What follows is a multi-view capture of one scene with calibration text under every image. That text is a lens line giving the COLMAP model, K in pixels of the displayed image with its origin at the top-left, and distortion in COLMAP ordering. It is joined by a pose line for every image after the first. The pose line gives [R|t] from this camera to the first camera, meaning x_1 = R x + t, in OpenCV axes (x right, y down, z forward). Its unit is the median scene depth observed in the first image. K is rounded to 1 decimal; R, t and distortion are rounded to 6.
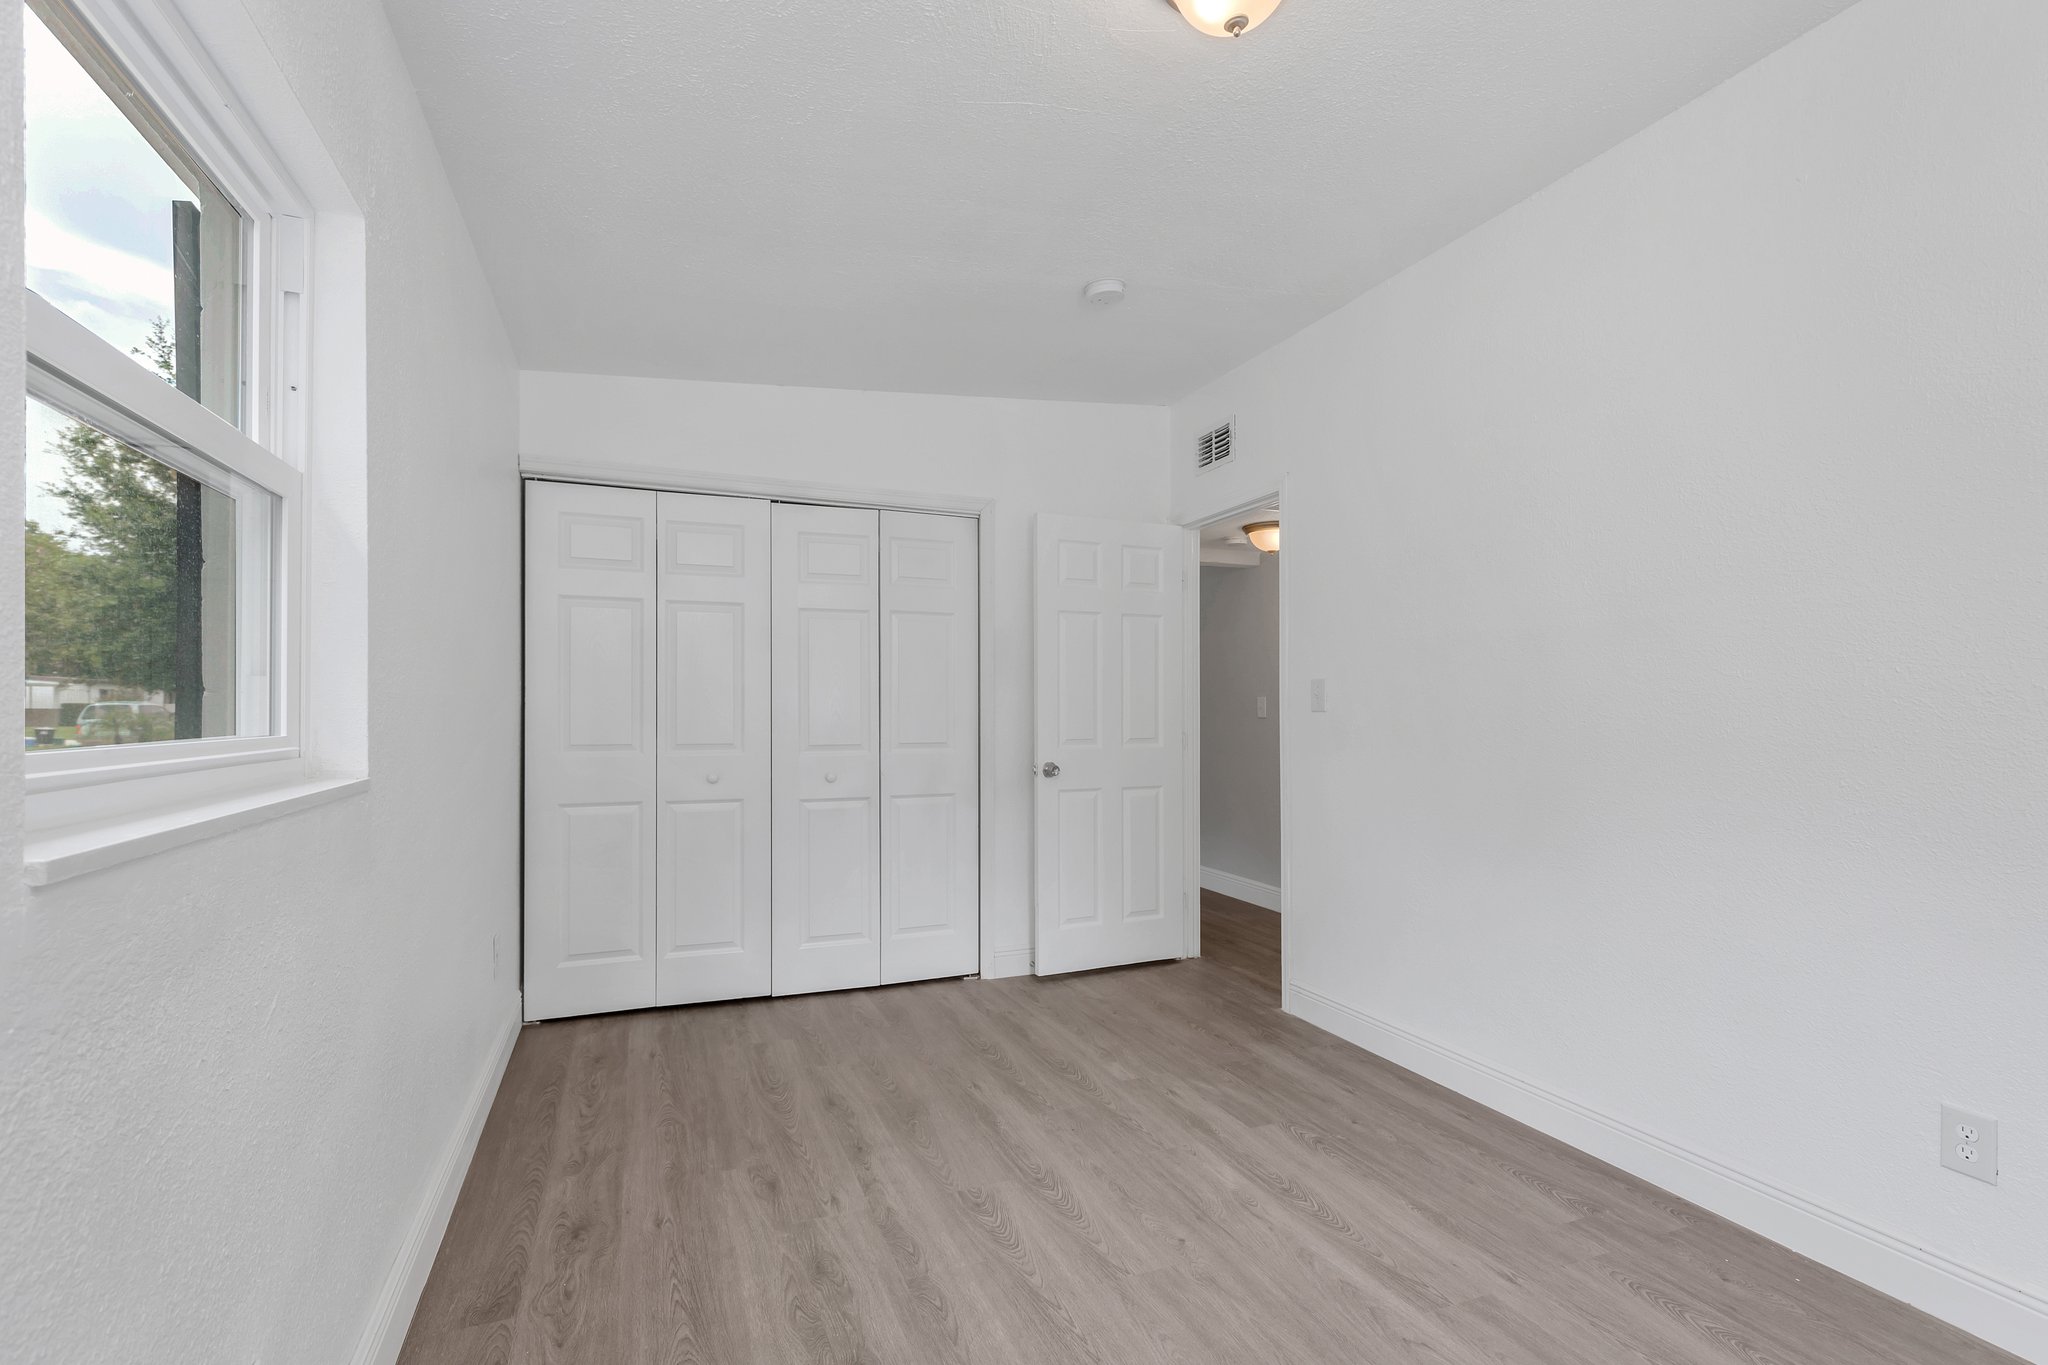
lens RADIAL K [[936.0, 0, 1015.0], [0, 936.0, 680.0], [0, 0, 1]] dist [0.009330, -0.000648]
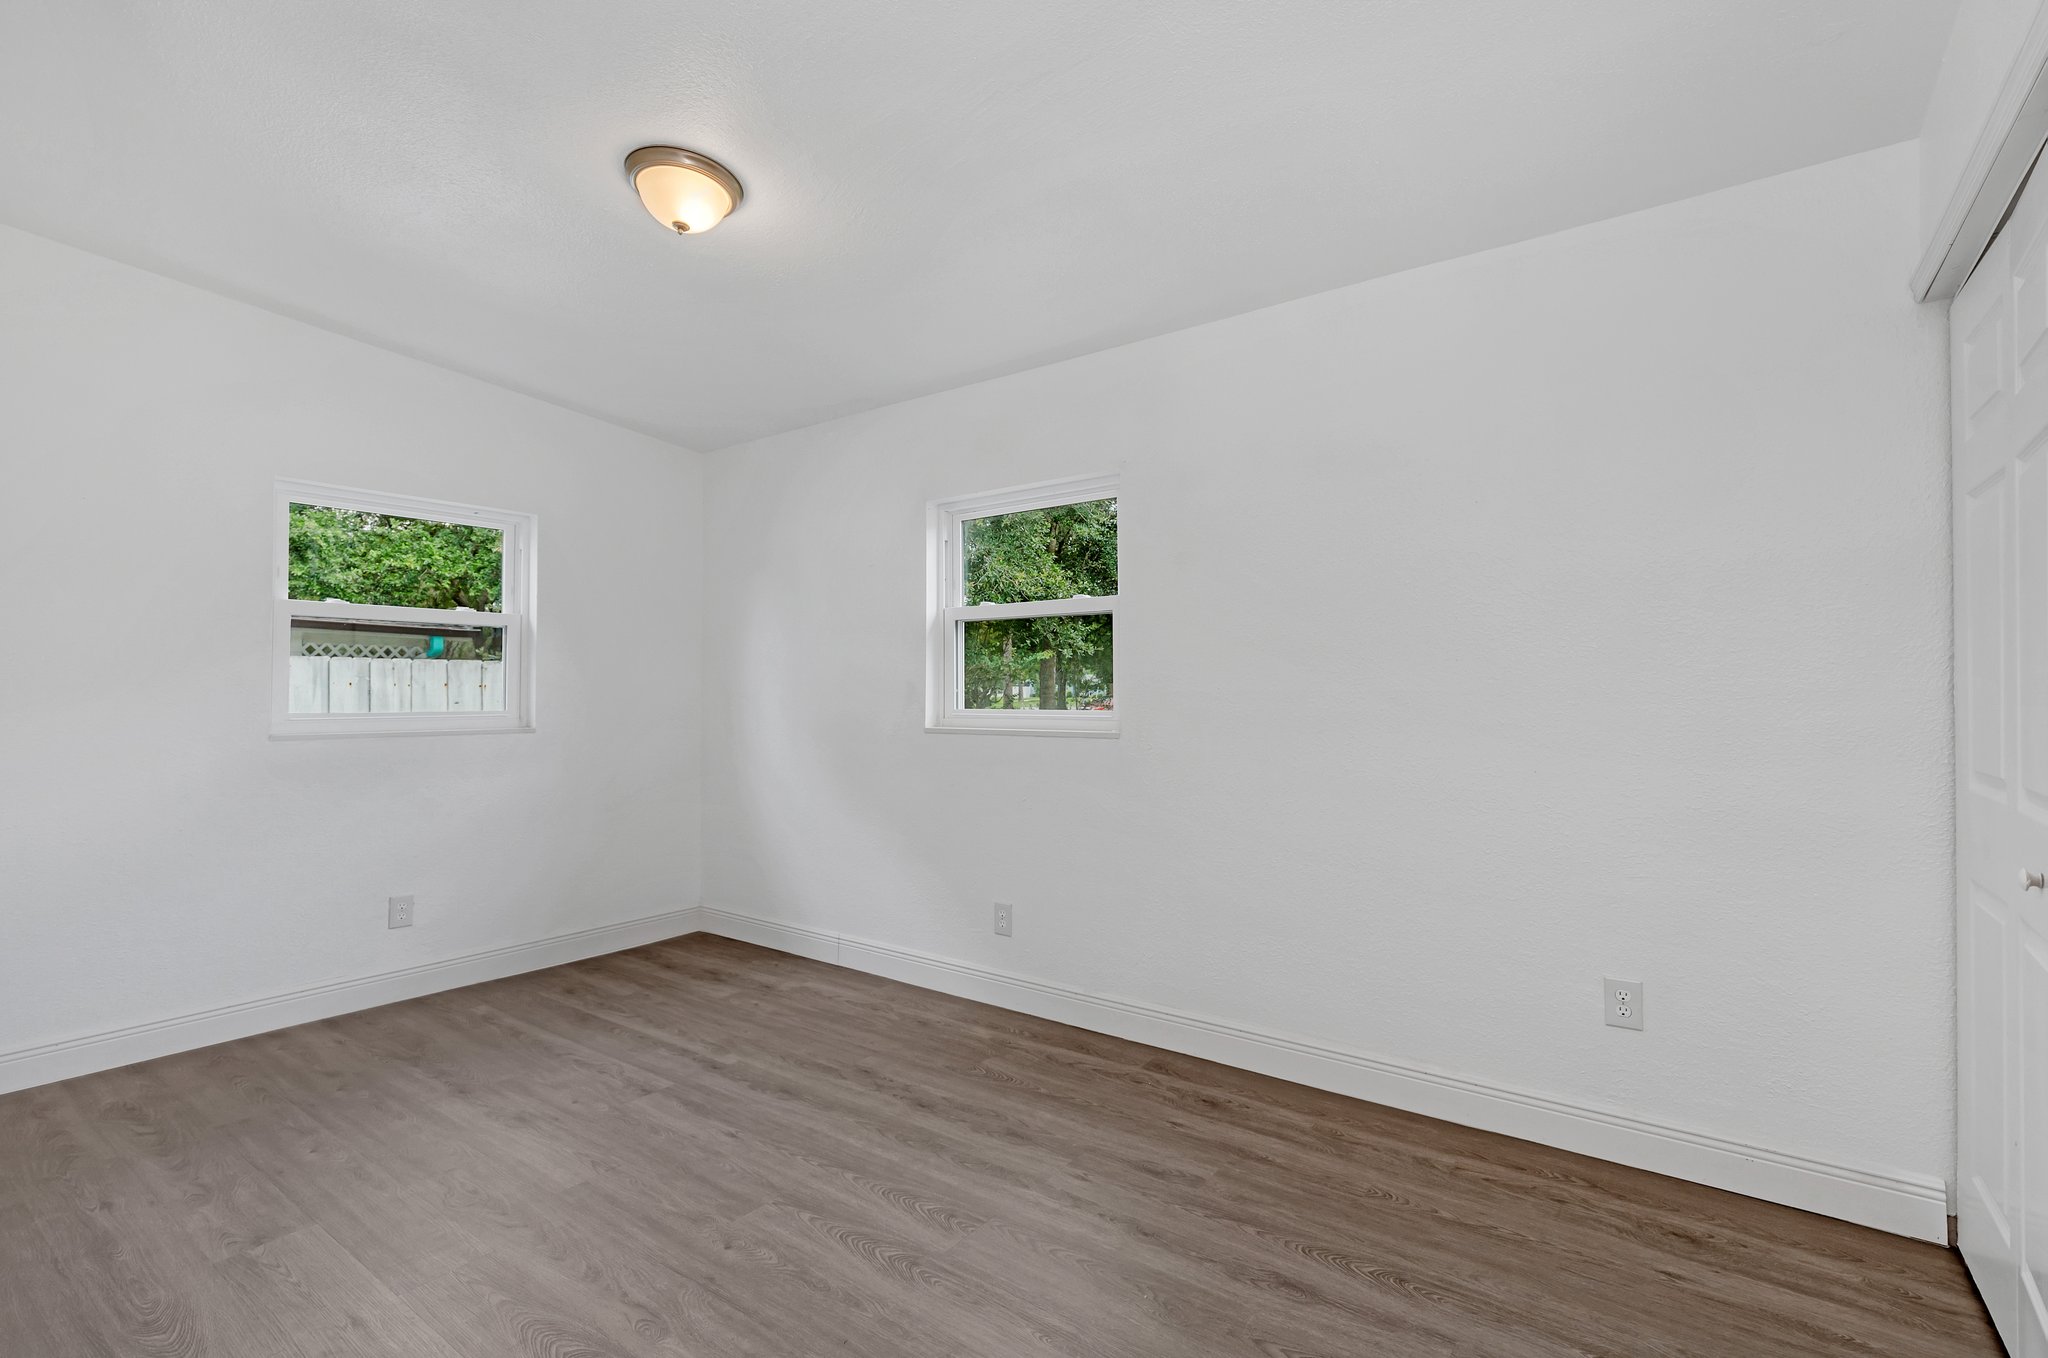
lens RADIAL K [[936.0, 0, 1015.0], [0, 936.0, 676.5], [0, 0, 1]] dist [0.009330, -0.000648]
pose [[-0.856223, -0.009068, -0.516527, 0.352172], [0.017151, 0.998796, -0.045964, 0.052935], [0.516322, -0.048215, -0.855036, 1.646378]]
